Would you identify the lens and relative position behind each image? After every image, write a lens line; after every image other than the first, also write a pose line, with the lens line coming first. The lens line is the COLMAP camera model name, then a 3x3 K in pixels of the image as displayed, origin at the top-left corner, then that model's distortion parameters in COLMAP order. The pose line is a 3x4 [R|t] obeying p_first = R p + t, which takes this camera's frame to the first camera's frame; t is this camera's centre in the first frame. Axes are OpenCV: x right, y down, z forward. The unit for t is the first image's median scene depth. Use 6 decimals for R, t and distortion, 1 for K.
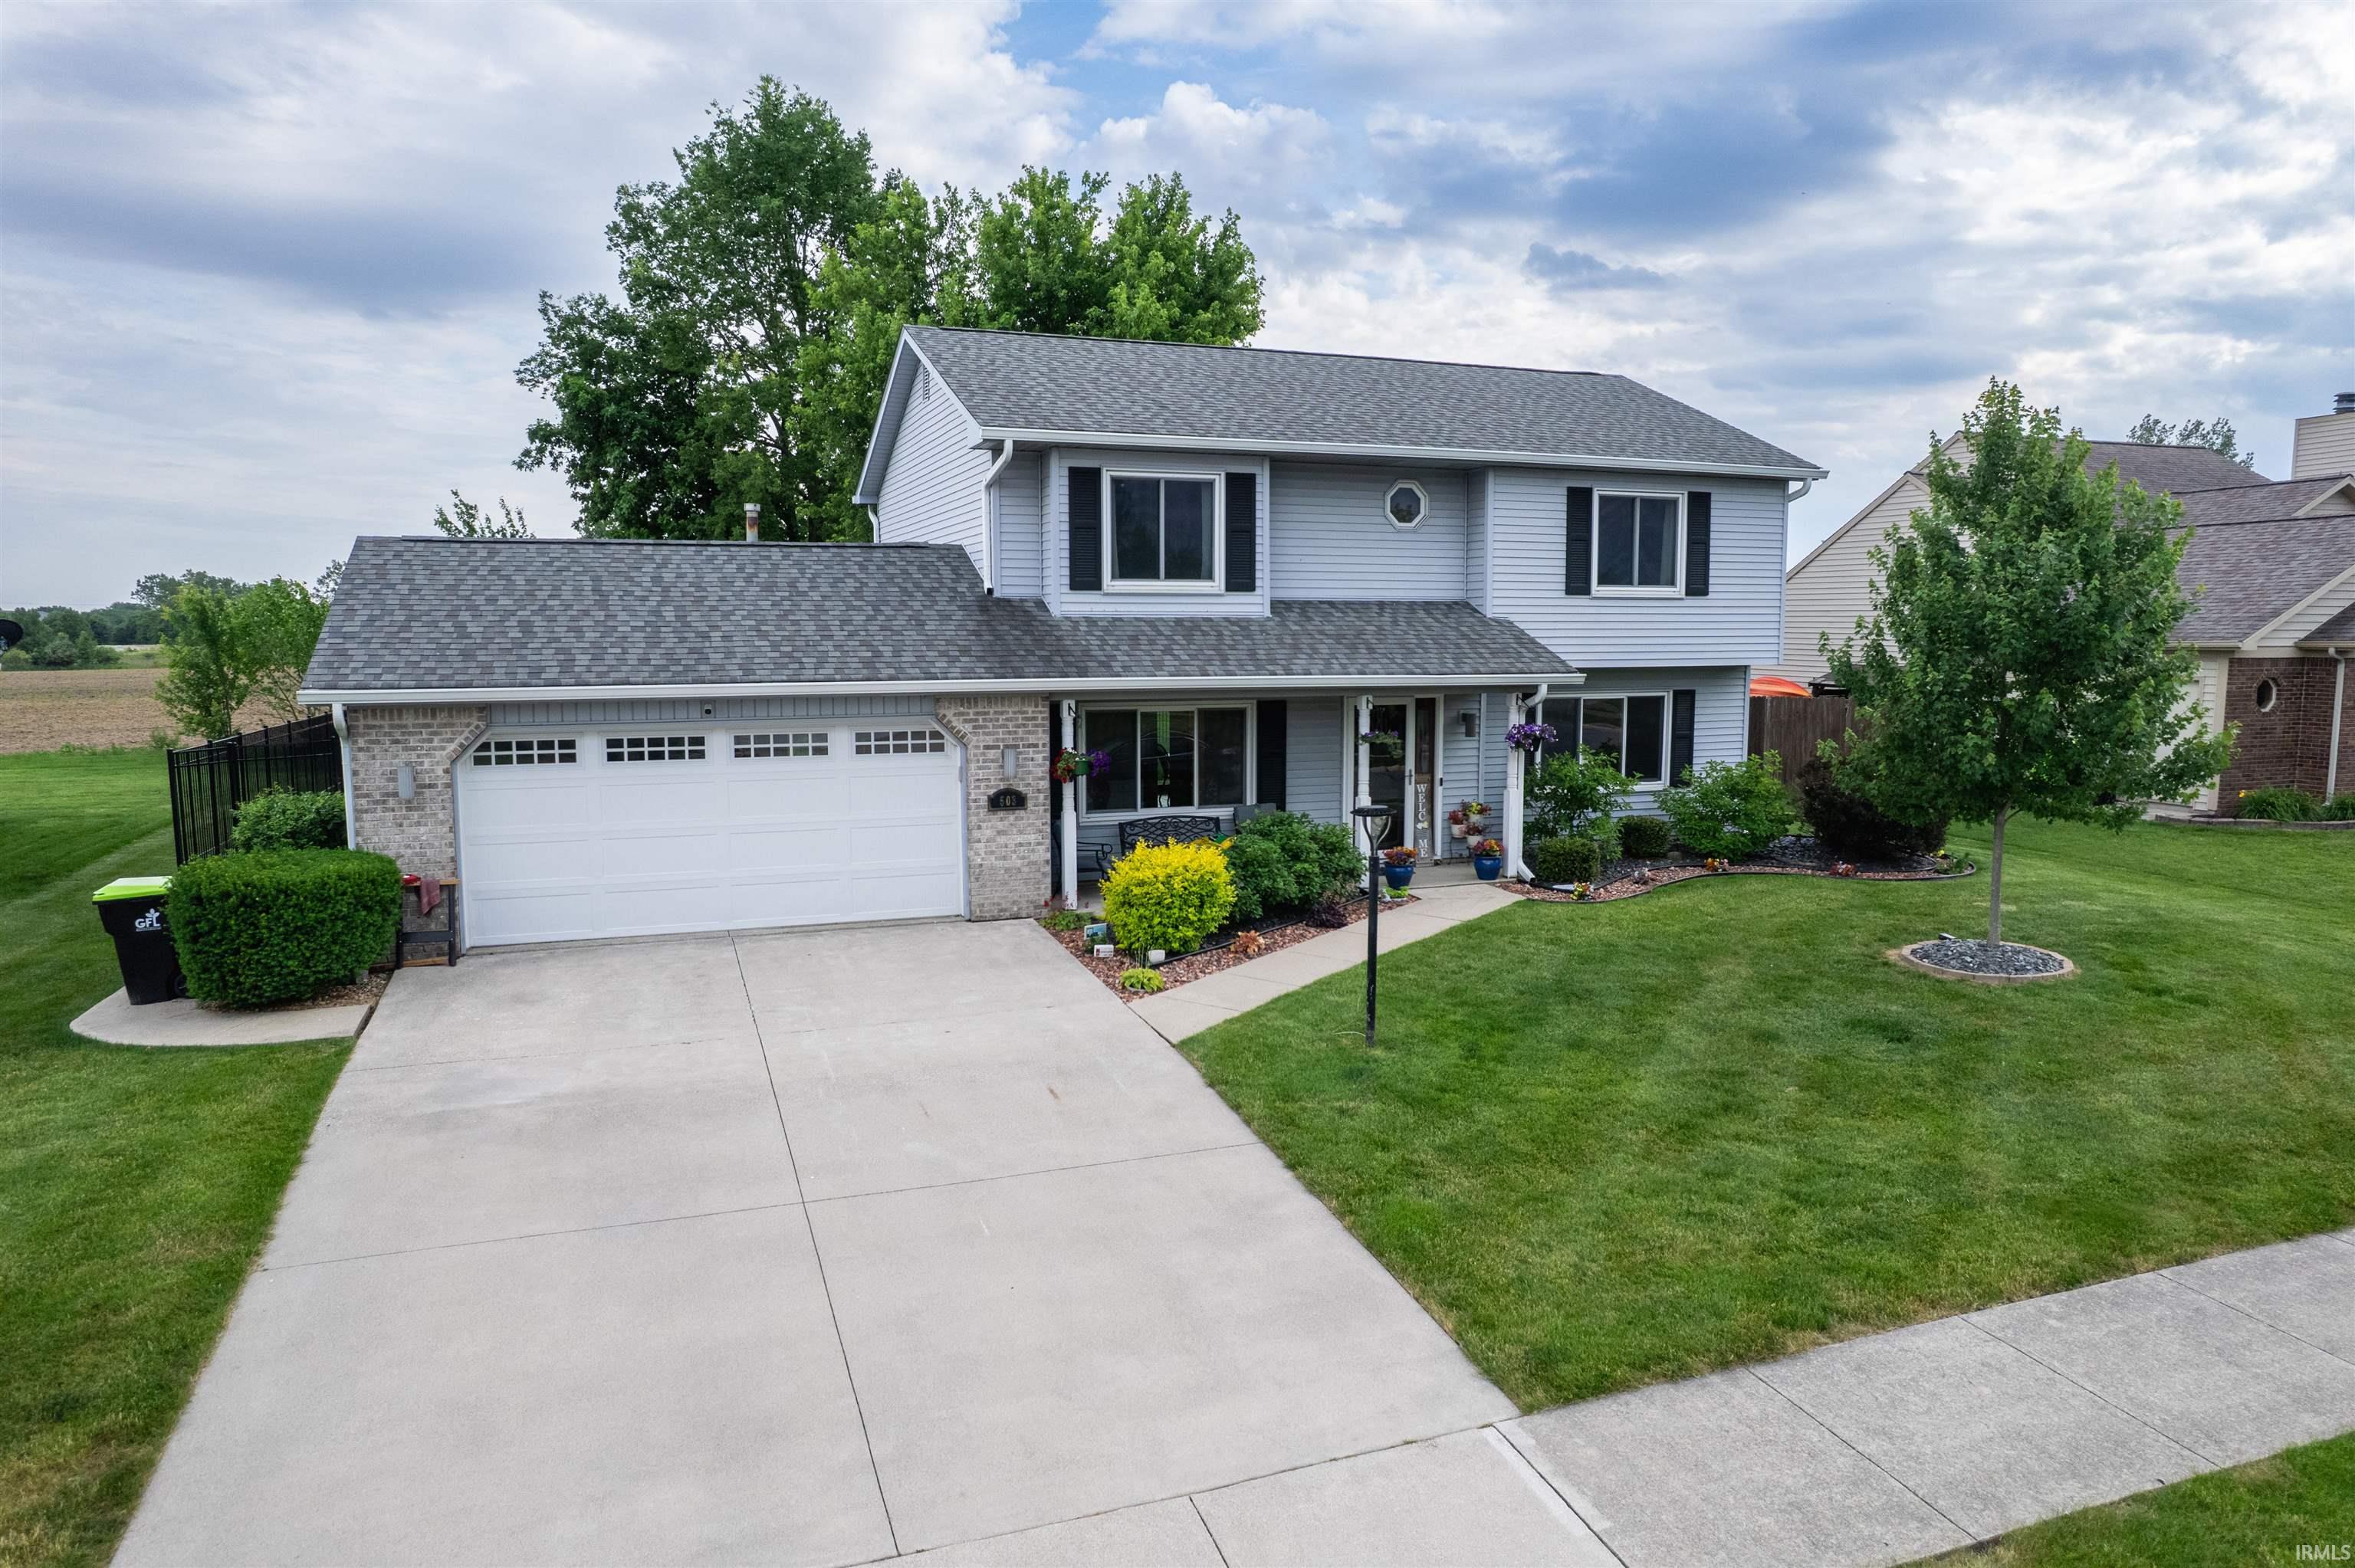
lens RADIAL K [[1507.0, 0, 1187.3], [0, 1507.0, 788.6], [0, 0, 1]] dist [-0.072943, 0.059411]
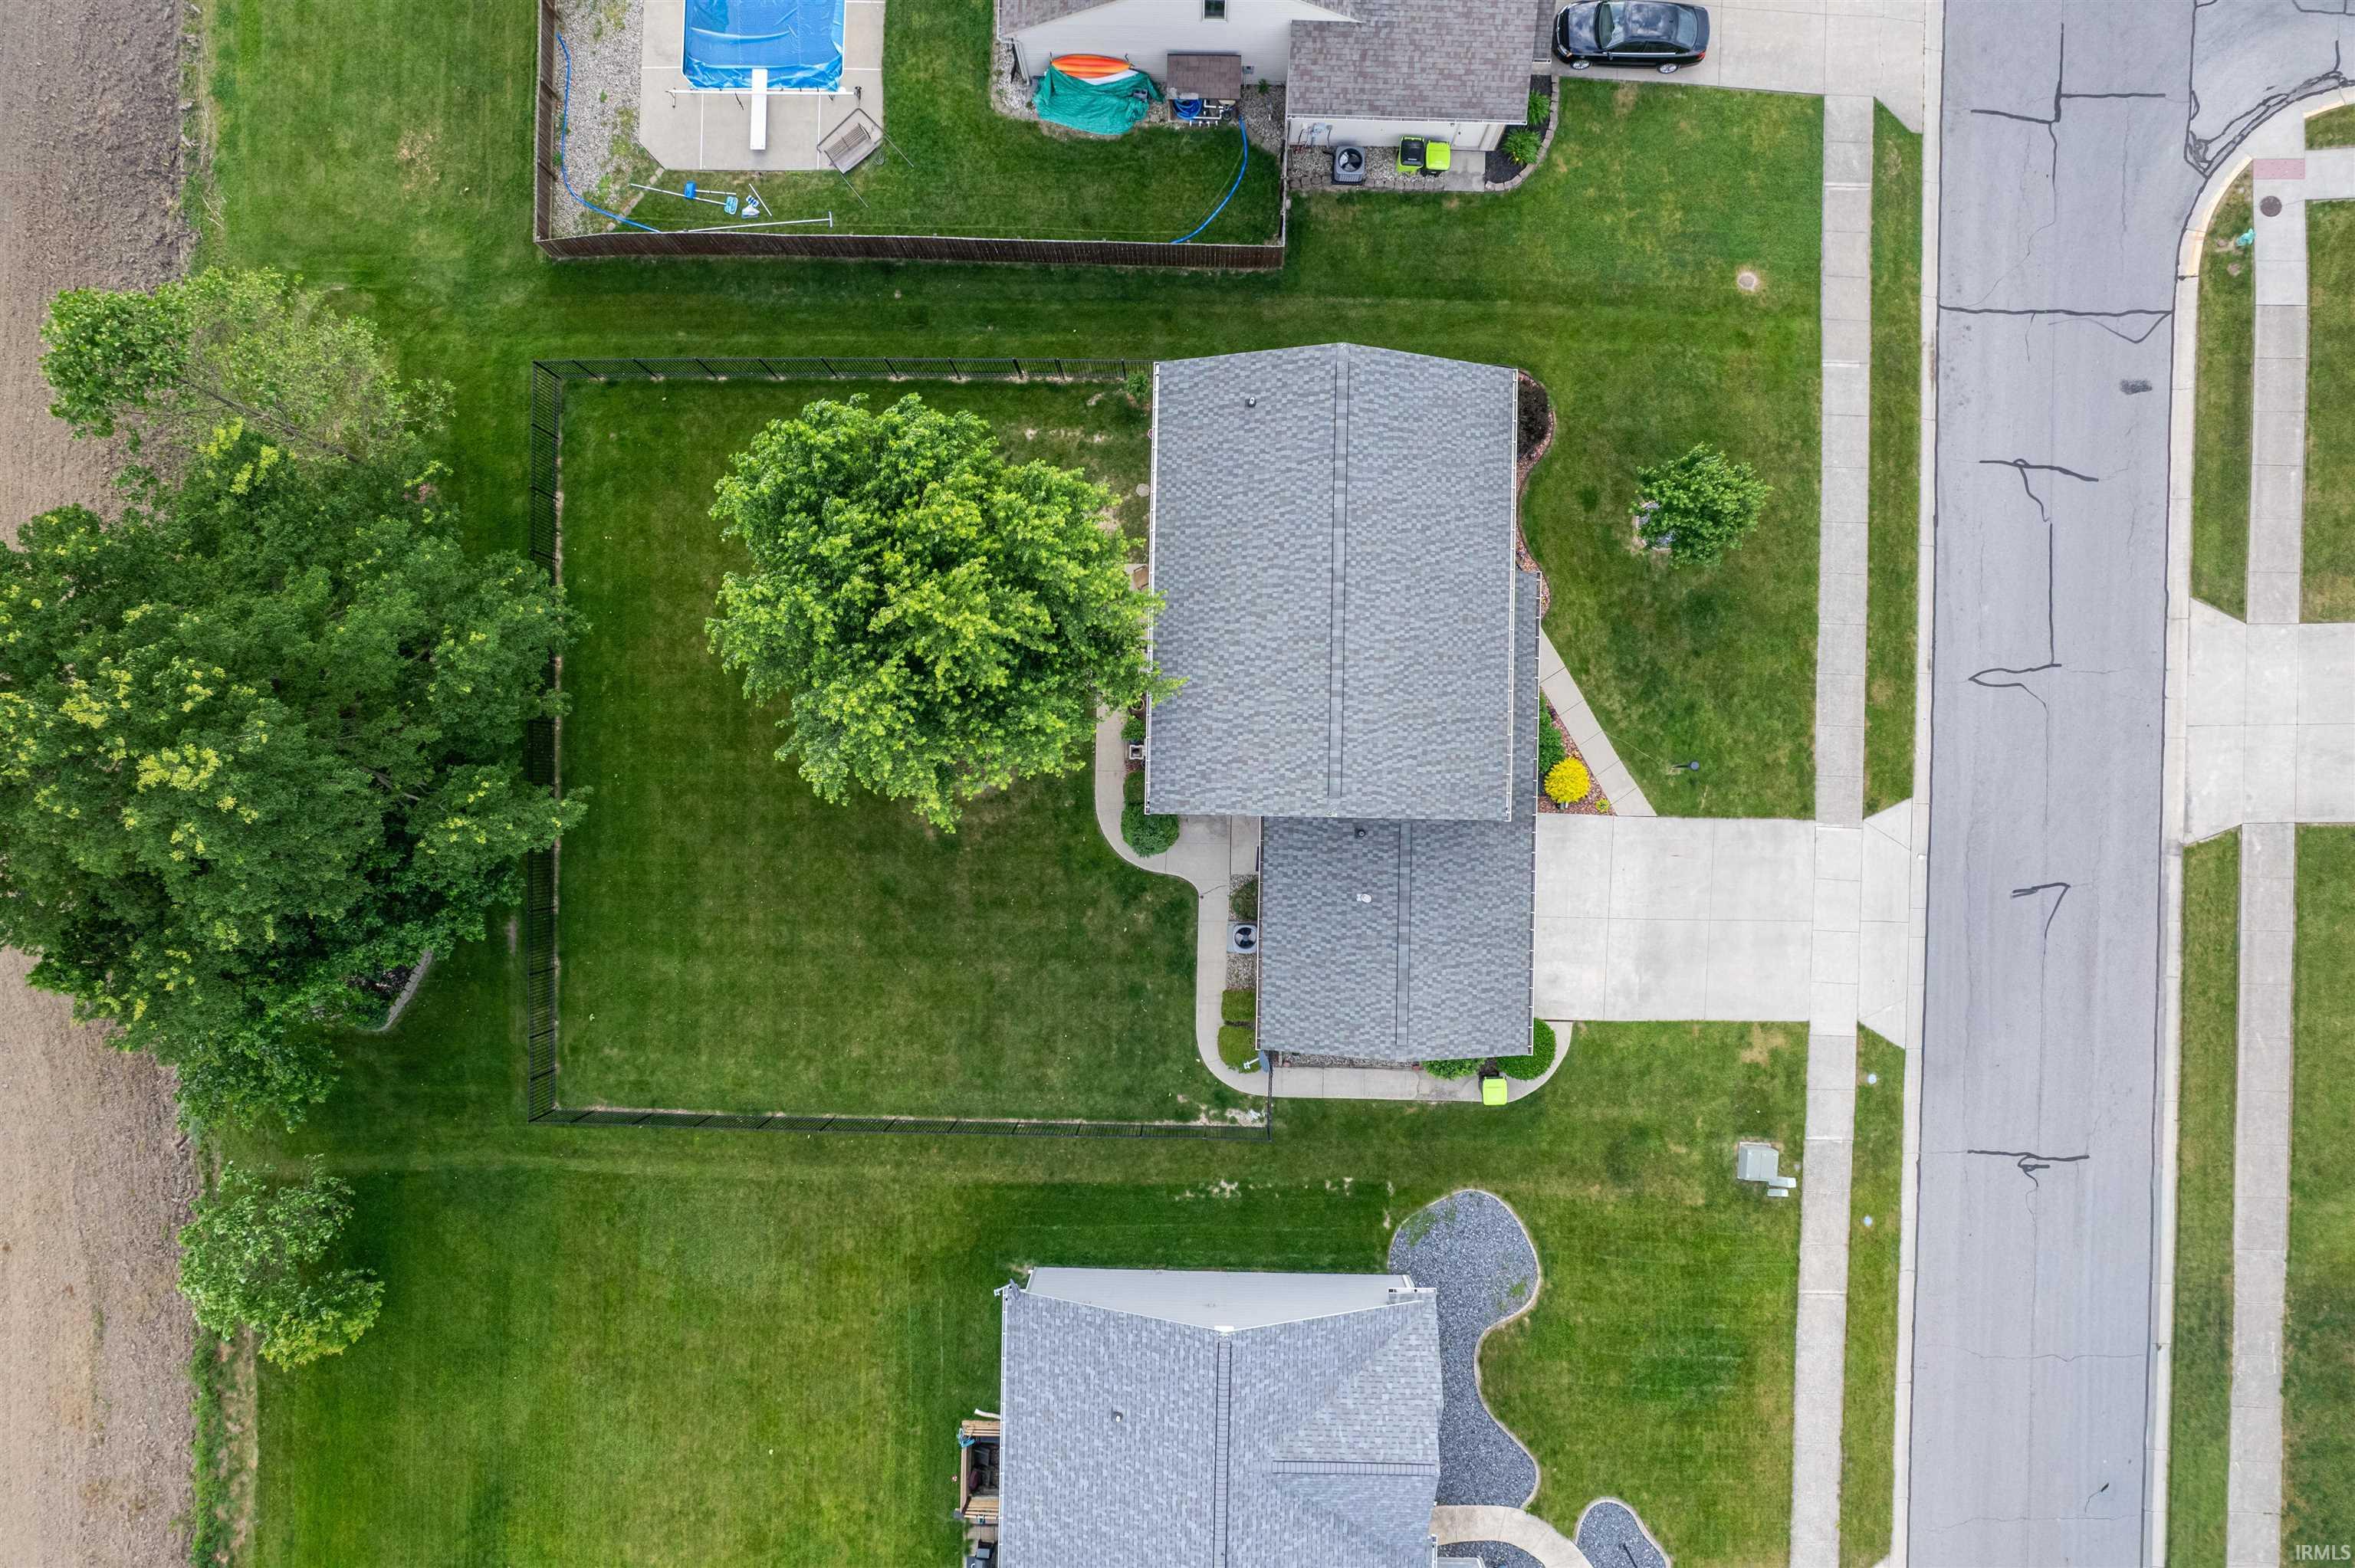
lens RADIAL K [[1507.0, 0, 1187.3], [0, 1507.0, 788.6], [0, 0, 1]] dist [-0.072943, 0.059411]
pose [[0.372704, -0.927950, 0.000197, -0.270395], [0.103629, 0.041832, 0.993736, -2.616269], [-0.922146, -0.370349, 0.111754, 1.201159]]
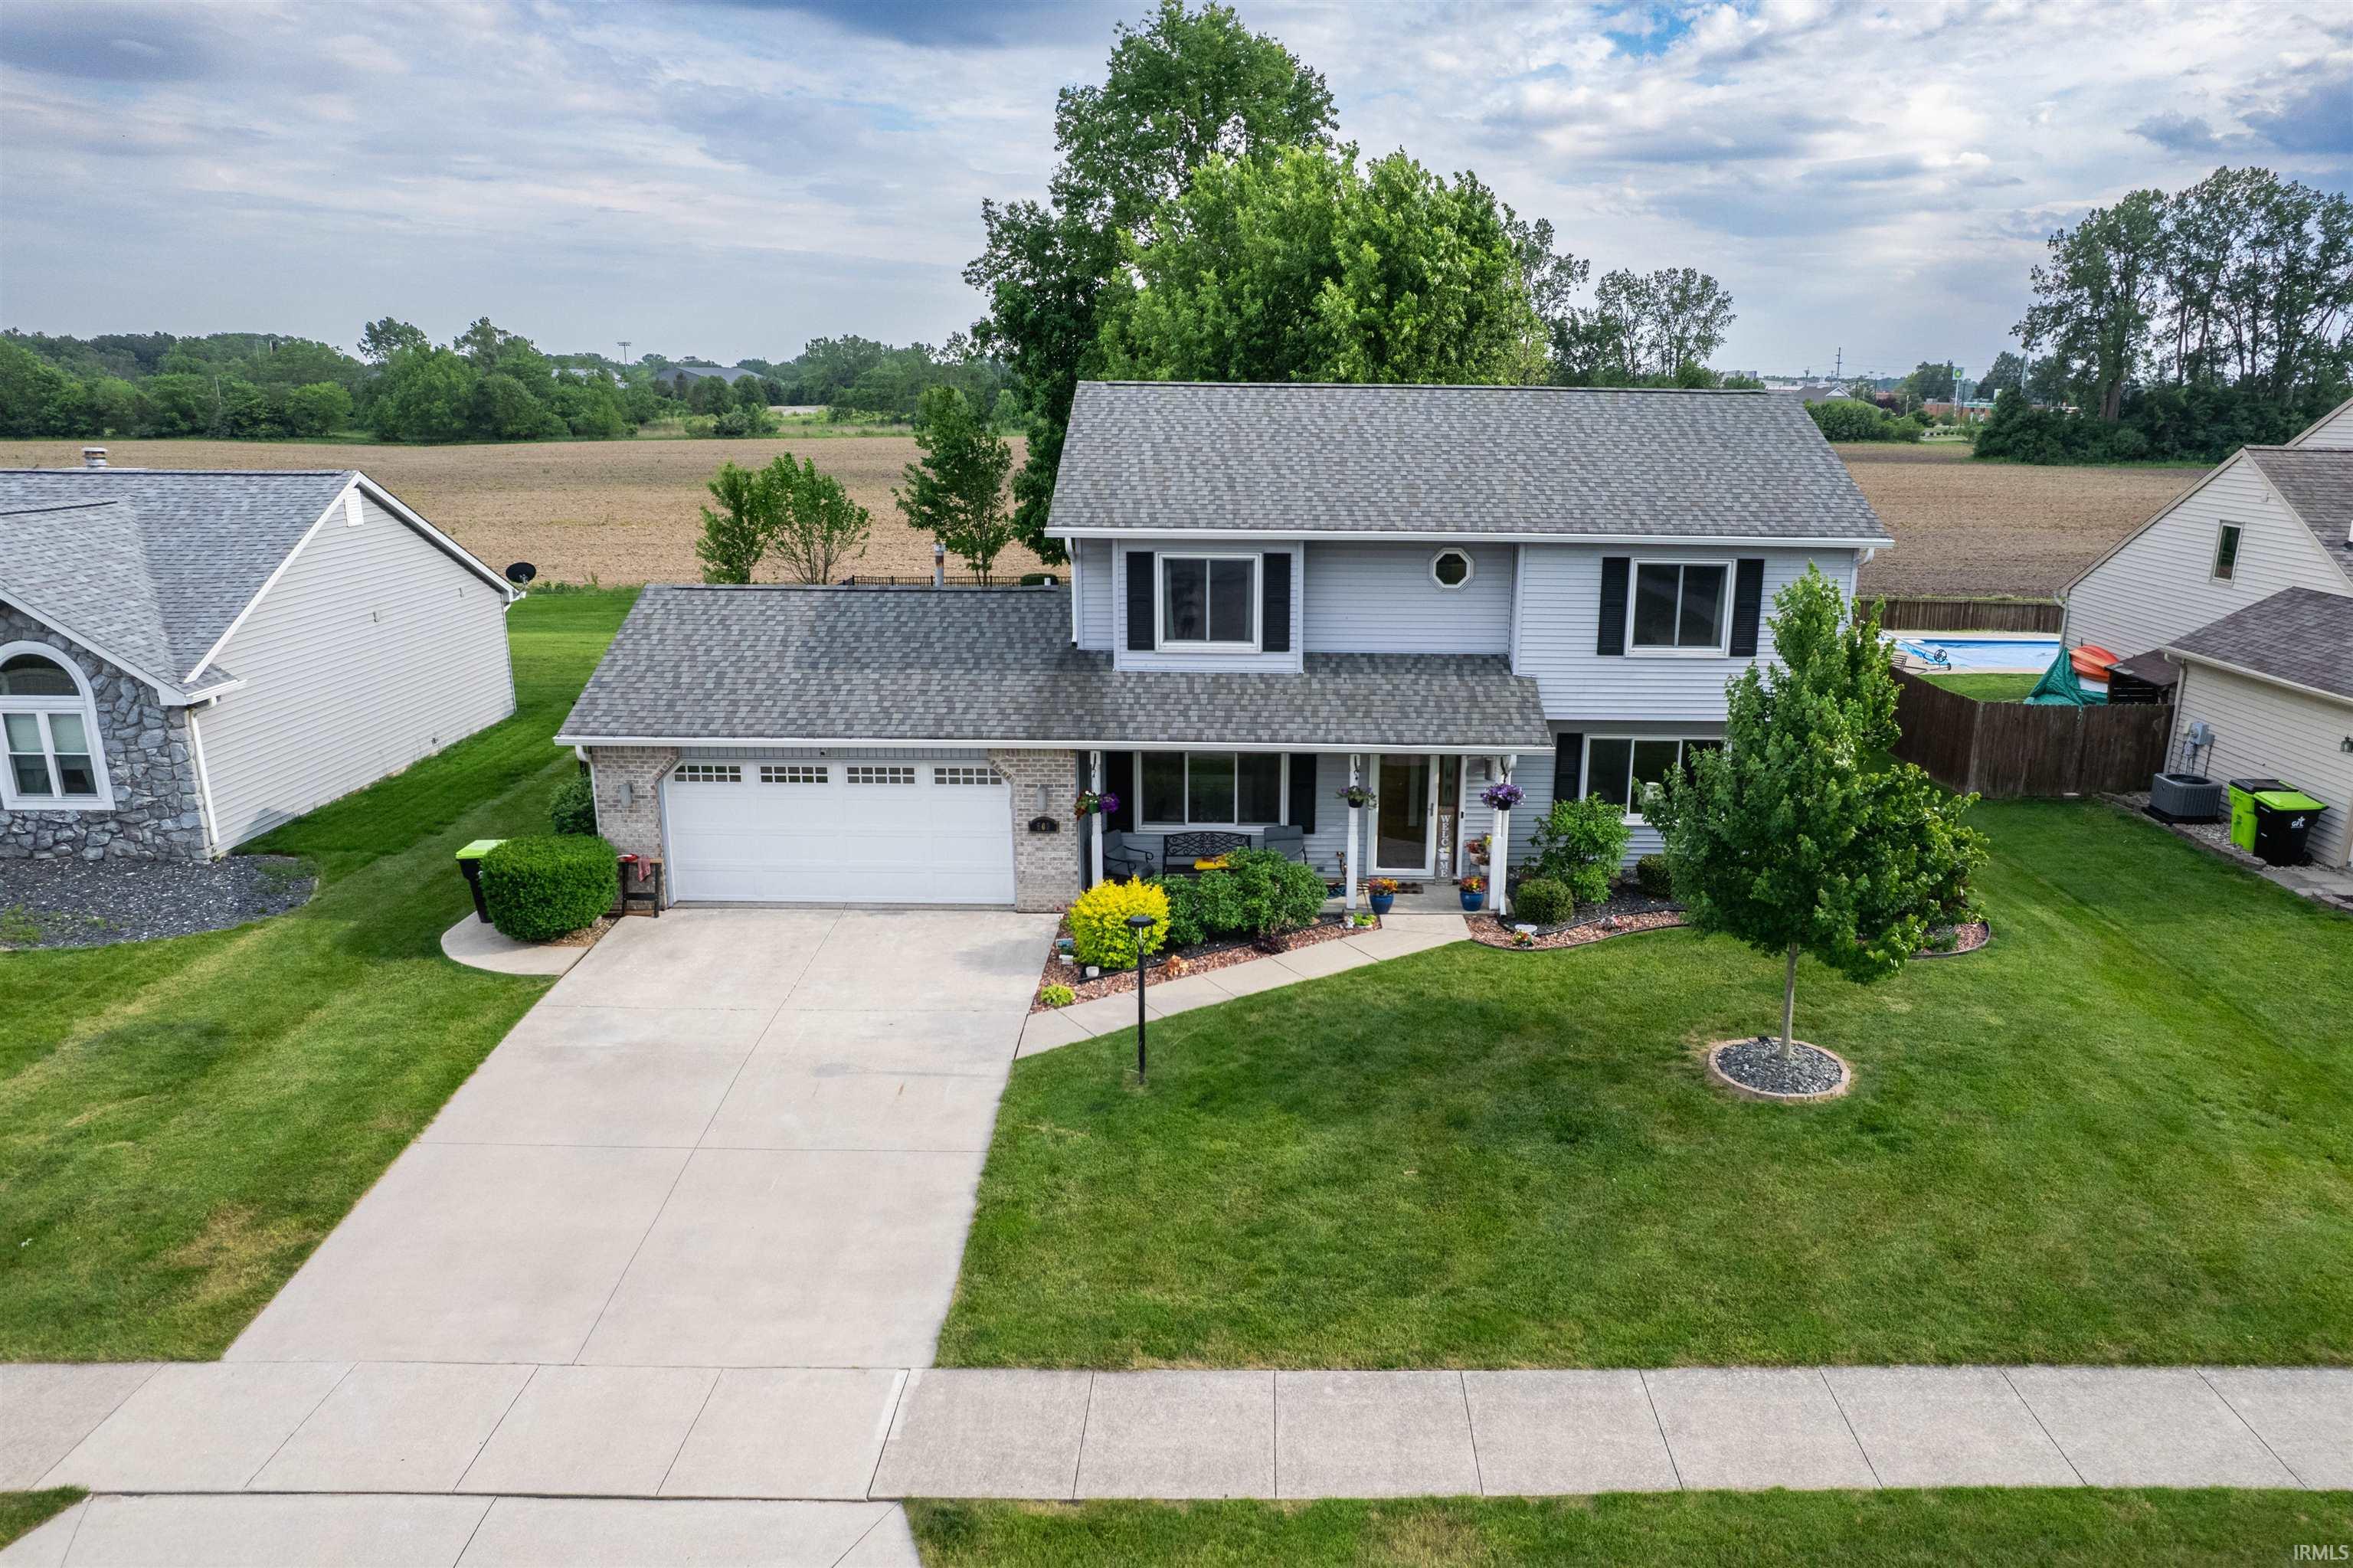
lens RADIAL K [[1579.7, 0, 1255.8], [0, 1579.7, 804.7], [0, 0, 1]] dist [-0.078678, 0.070383]
pose [[0.938211, 0.101913, -0.330719, 0.481816], [-0.049379, 0.985300, 0.163543, -0.232010], [0.342524, -0.137107, 0.929451, -0.201356]]
